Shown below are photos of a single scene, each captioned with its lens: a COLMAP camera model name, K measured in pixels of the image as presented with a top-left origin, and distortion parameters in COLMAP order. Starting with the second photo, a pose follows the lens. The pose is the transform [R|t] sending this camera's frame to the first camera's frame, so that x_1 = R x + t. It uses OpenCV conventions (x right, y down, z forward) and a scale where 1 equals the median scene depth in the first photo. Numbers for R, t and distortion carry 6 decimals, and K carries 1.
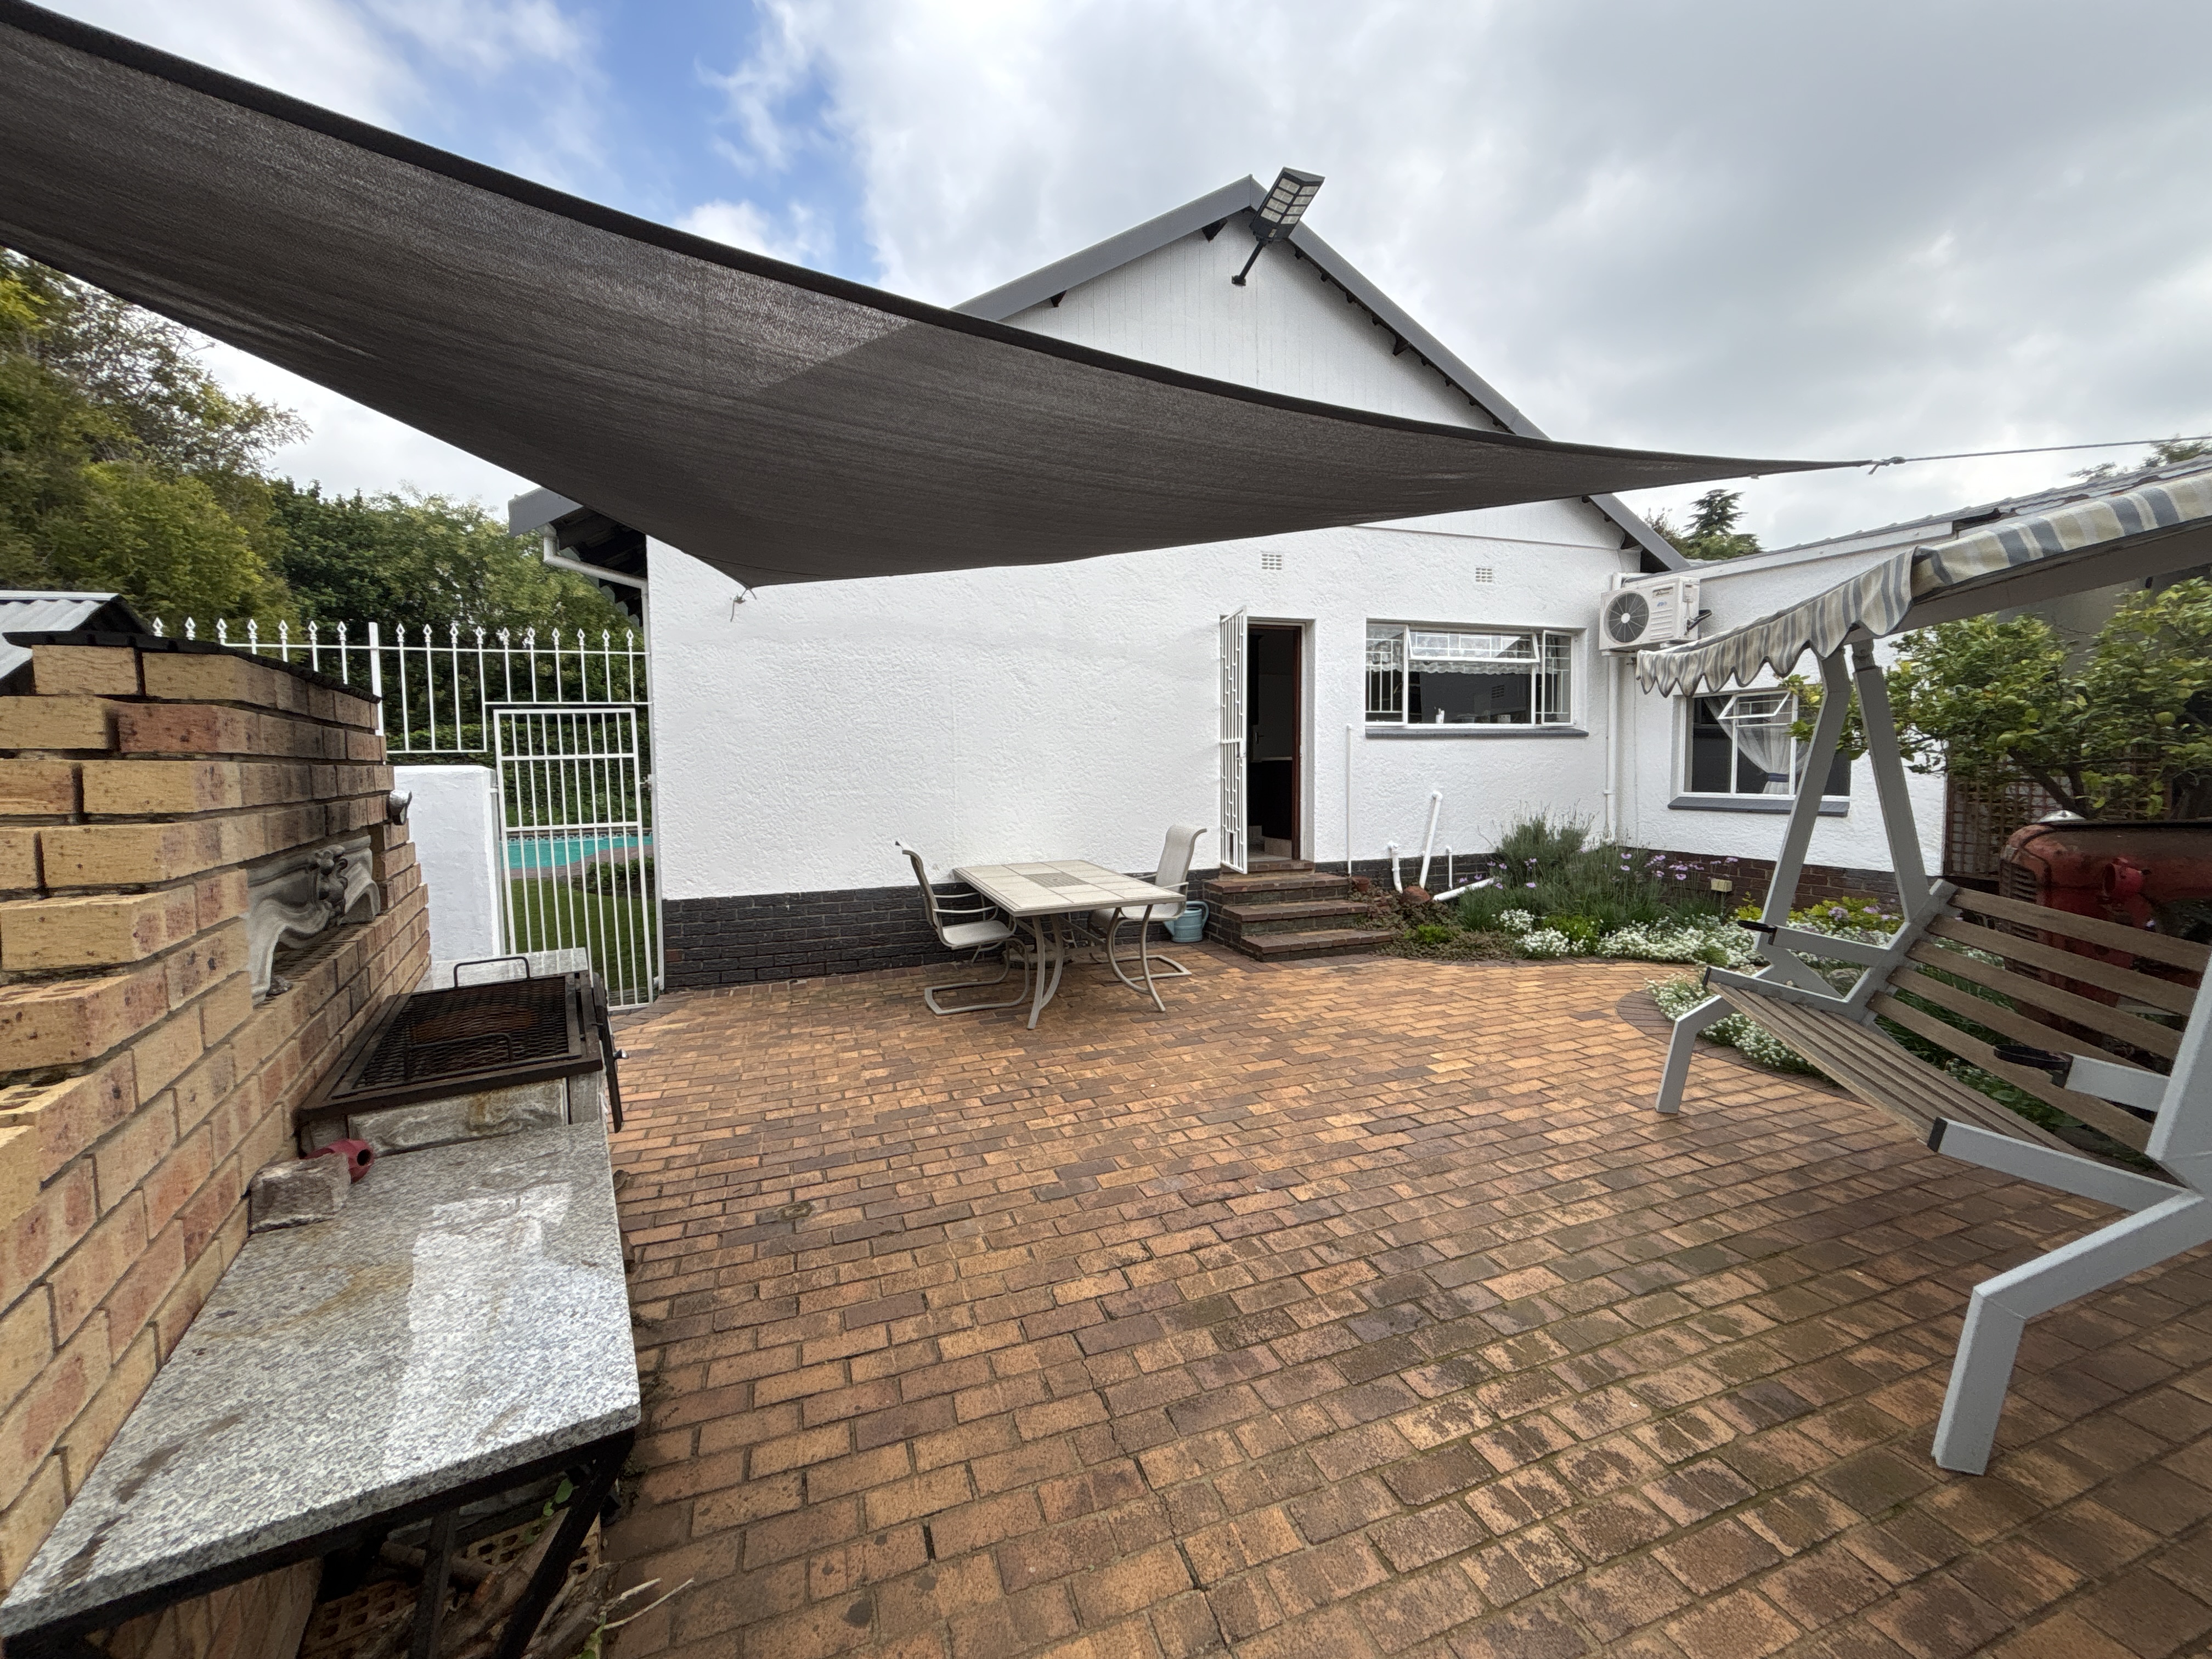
lens RADIAL K [[904.7, 0, 1090.3], [0, 904.7, 831.7], [0, 0, 1]] dist [0.001336, 0.000029]
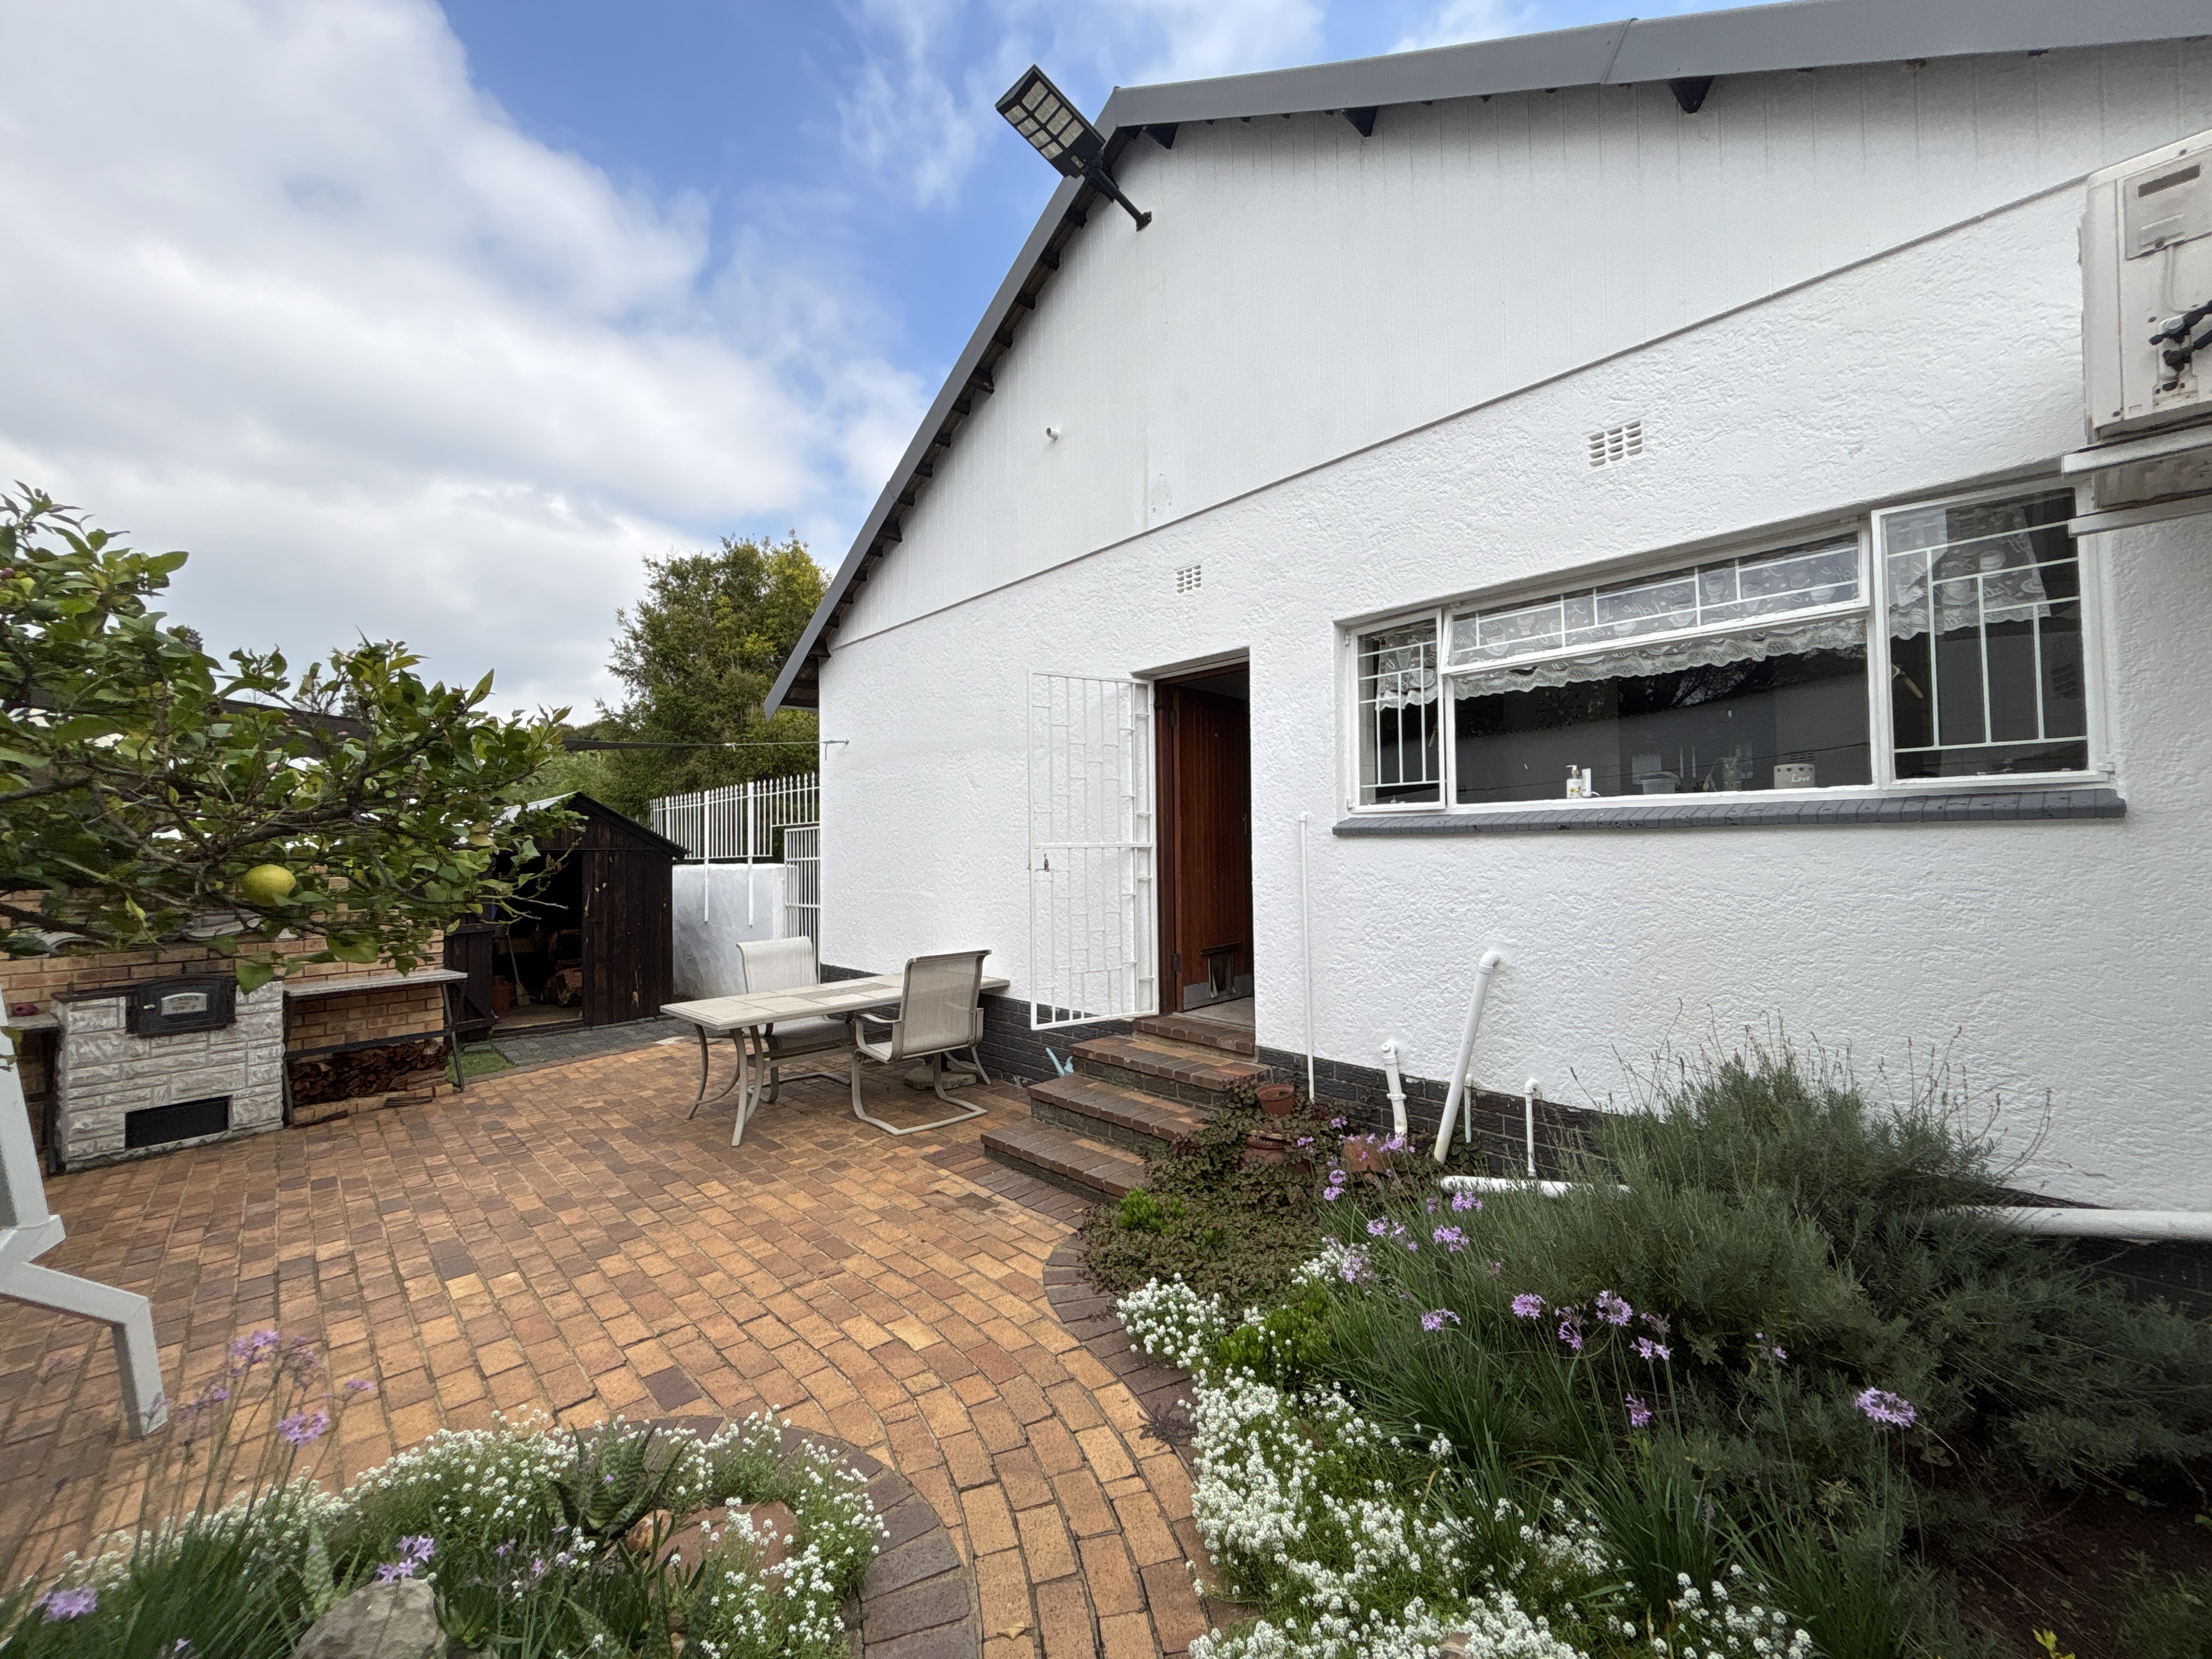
lens RADIAL K [[904.7, 0, 1097.9], [0, 904.7, 828.0], [0, 0, 1]] dist [0.001336, 0.000029]
pose [[0.392565, -0.012855, -0.919634, 0.798987], [-0.057394, 0.997611, -0.038444, -0.084413], [0.917932, 0.067874, 0.390890, 0.694375]]
